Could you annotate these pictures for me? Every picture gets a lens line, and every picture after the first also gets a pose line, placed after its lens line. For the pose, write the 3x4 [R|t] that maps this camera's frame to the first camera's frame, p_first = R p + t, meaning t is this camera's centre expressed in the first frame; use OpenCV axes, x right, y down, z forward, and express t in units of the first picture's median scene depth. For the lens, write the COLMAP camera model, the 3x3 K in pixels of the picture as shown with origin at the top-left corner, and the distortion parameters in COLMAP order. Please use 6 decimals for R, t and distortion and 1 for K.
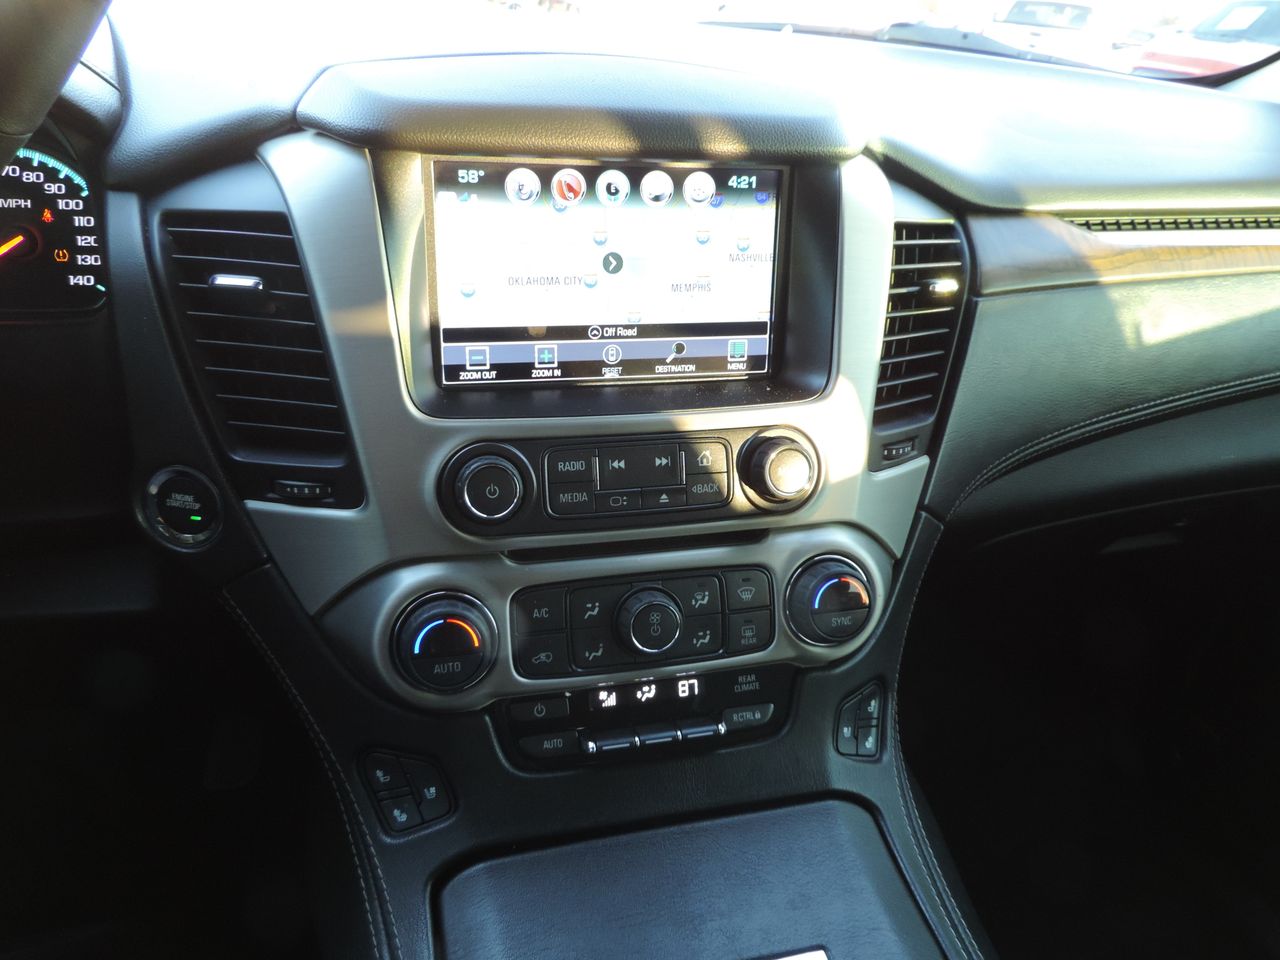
lens RADIAL K [[917.8, 0, 640.0], [0, 917.8, 480.0], [0, 0, 1]] dist [0.005121, -0.053861]
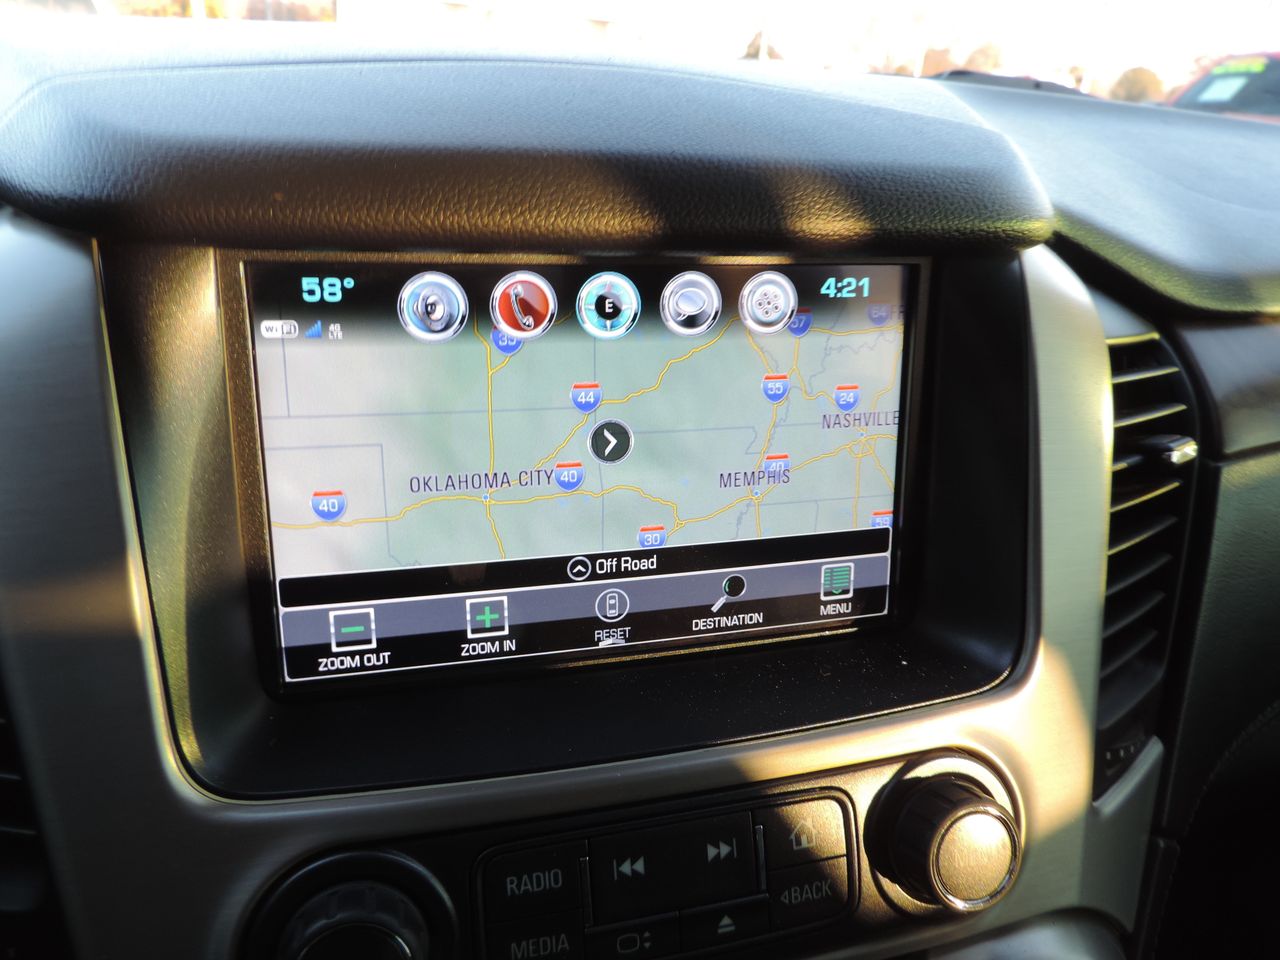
lens RADIAL K [[872.1, 0, 642.0], [0, 872.1, 459.7], [0, 0, 1]] dist [0.007939, 0.000500]
pose [[0.999593, -0.021550, 0.018708, -0.021099], [0.023121, 0.995825, -0.088303, -0.180373], [-0.016727, 0.088699, 0.995918, 0.496301]]
